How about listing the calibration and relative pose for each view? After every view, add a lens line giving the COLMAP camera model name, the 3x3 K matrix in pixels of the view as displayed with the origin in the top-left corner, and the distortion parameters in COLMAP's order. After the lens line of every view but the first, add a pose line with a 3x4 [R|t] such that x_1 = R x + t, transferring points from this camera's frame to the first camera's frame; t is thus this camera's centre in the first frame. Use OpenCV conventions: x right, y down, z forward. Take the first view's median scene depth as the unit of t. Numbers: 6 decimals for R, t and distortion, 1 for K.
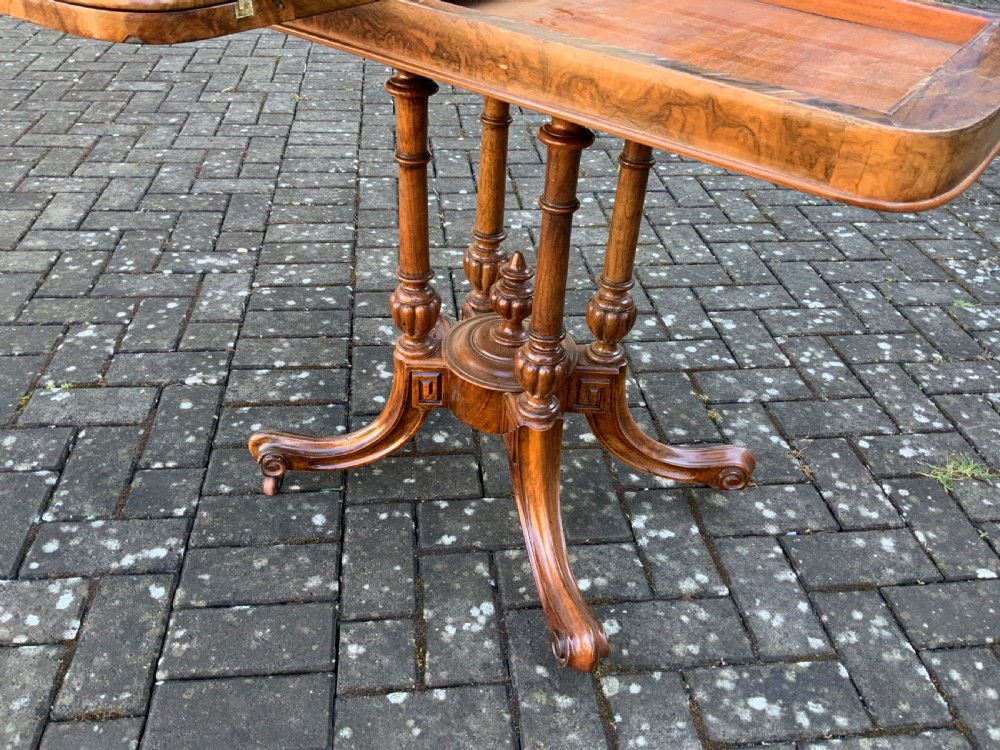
lens RADIAL K [[822.9, 0, 498.6], [0, 822.9, 372.4], [0, 0, 1]] dist [0.089412, -0.182019]
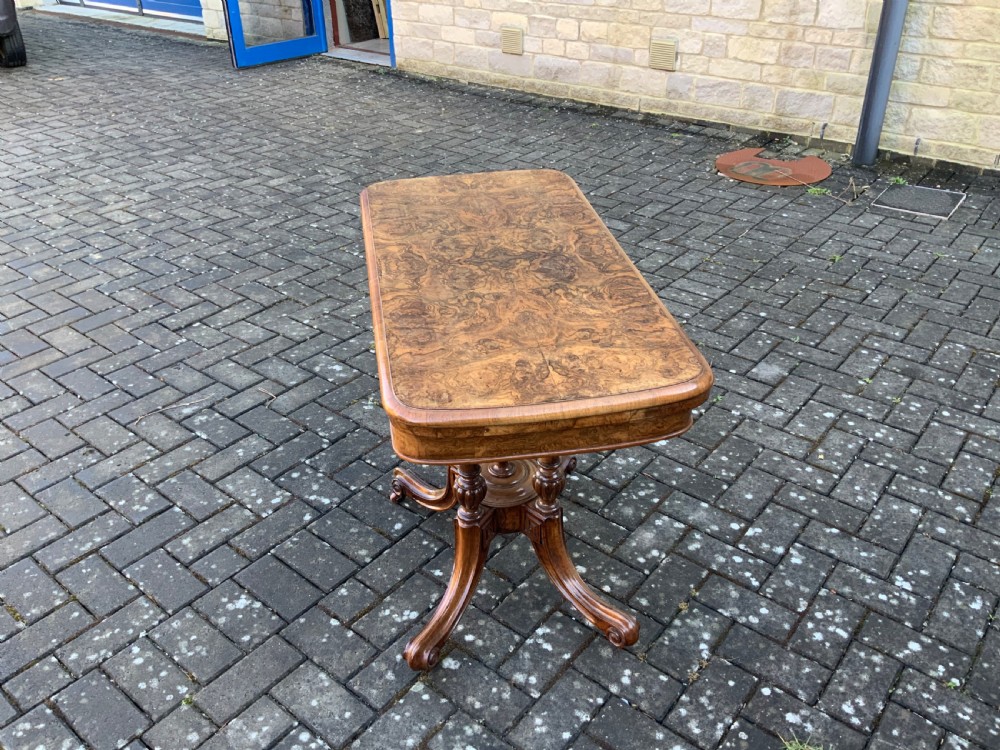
lens RADIAL K [[822.9, 0, 501.6], [0, 822.9, 366.9], [0, 0, 1]] dist [0.089412, -0.182019]
pose [[0.694365, 0.318869, -0.645120, 0.823011], [-0.380261, 0.923671, 0.047263, -0.255054], [0.610950, 0.212496, 0.762618, -0.203040]]
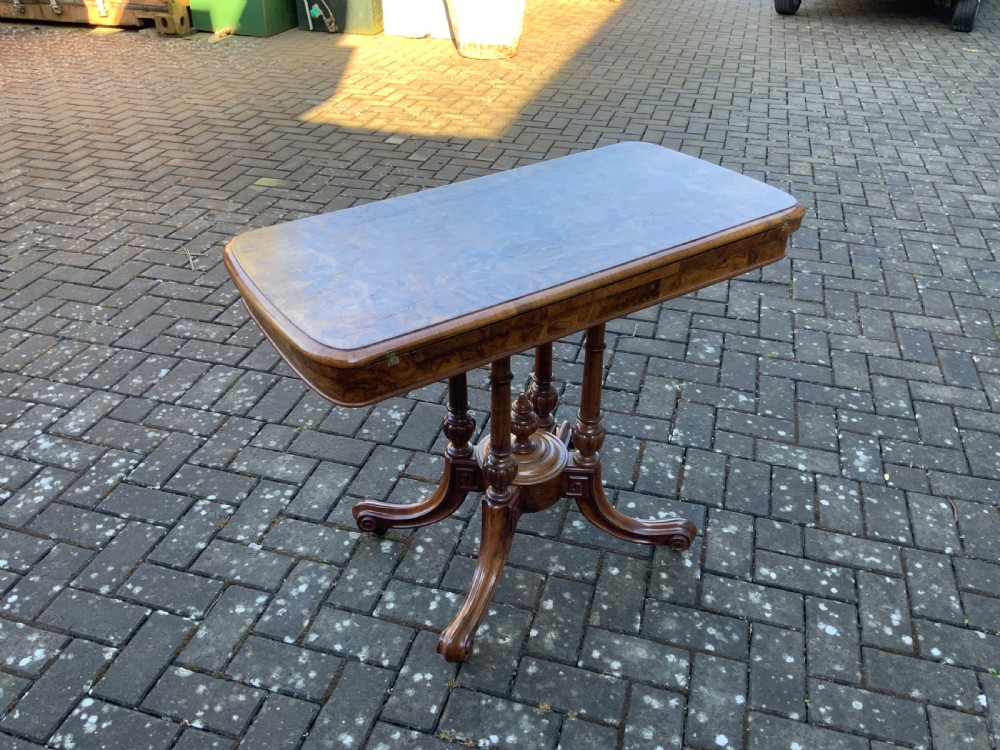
lens RADIAL K [[822.9, 0, 500.3], [0, 822.9, 367.9], [0, 0, 1]] dist [0.089412, -0.182019]
pose [[-0.384536, 0.448736, -0.806702, 1.004412], [-0.558994, 0.582254, 0.590344, -0.840680], [0.734614, 0.677950, 0.026943, 0.702601]]
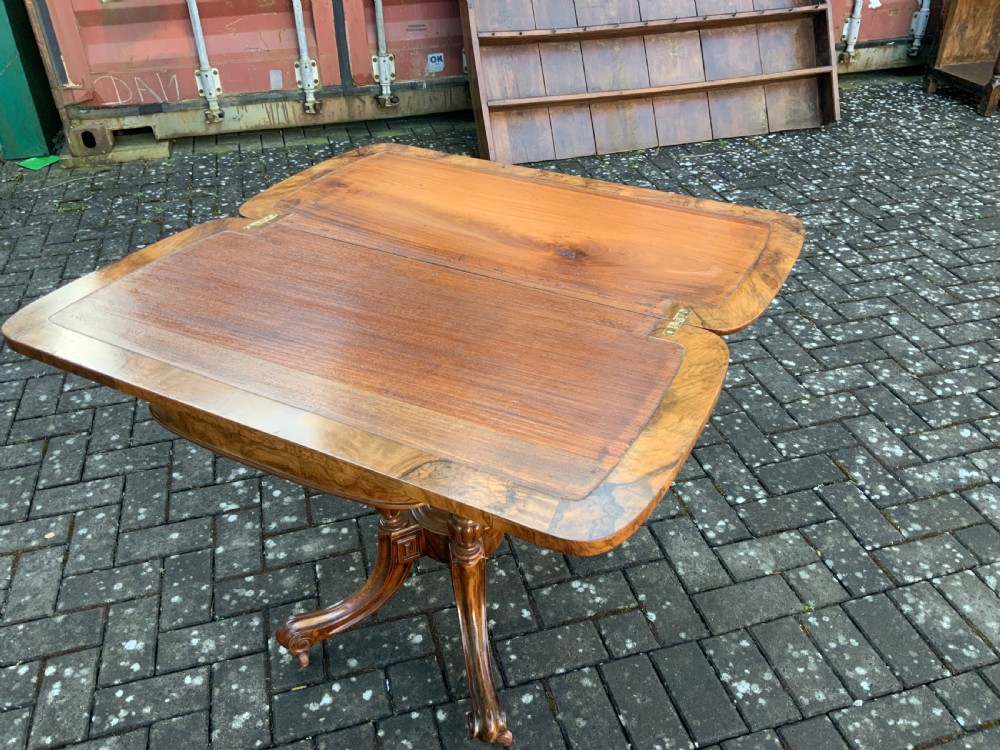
lens RADIAL K [[822.9, 0, 500.5], [0, 822.9, 374.6], [0, 0, 1]] dist [0.089412, -0.182019]
pose [[-0.151620, -0.596991, 0.787790, -0.822777], [0.578016, 0.592975, 0.560605, -0.763203], [-0.801816, 0.540354, 0.255164, 0.399872]]
